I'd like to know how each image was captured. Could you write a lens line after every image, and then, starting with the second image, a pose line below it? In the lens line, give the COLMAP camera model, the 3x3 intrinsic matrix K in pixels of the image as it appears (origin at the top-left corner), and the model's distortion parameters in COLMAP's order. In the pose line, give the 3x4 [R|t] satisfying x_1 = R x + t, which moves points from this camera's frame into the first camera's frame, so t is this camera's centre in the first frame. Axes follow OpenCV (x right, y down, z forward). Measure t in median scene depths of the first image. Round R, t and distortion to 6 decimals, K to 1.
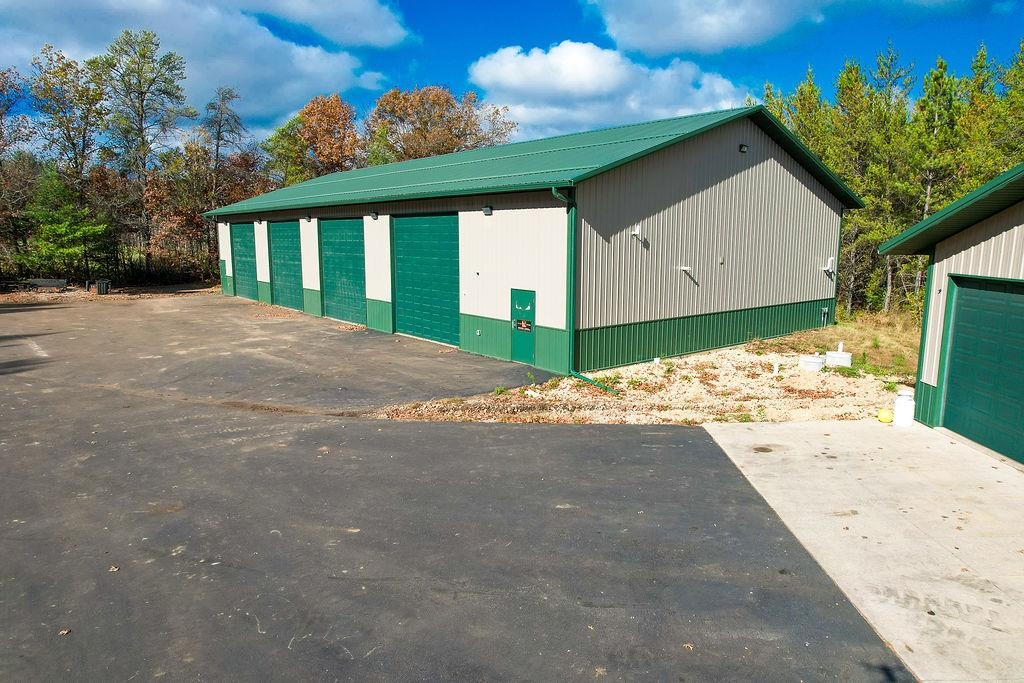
lens RADIAL K [[649.1, 0, 515.4], [0, 649.1, 347.5], [0, 0, 1]] dist [-0.065165, 0.055951]
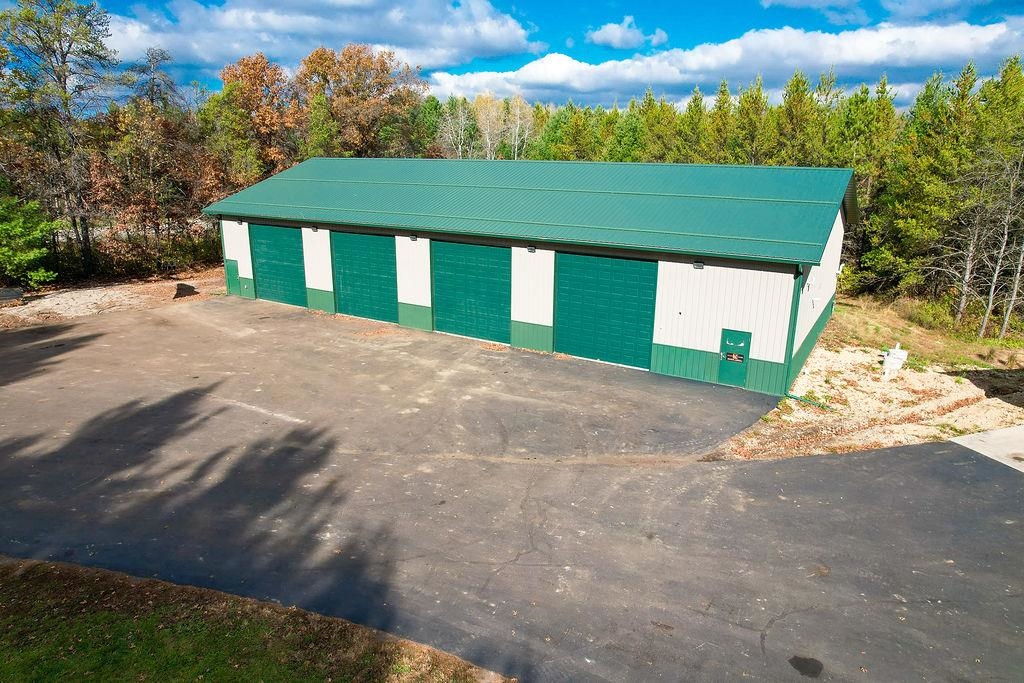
lens RADIAL K [[649.1, 0, 517.8], [0, 649.1, 344.8], [0, 0, 1]] dist [-0.065165, 0.055951]
pose [[0.944381, -0.084422, 0.317832, -0.791528], [0.046708, 0.991123, 0.124475, -0.235834], [-0.325519, -0.102706, 0.939941, -0.059255]]
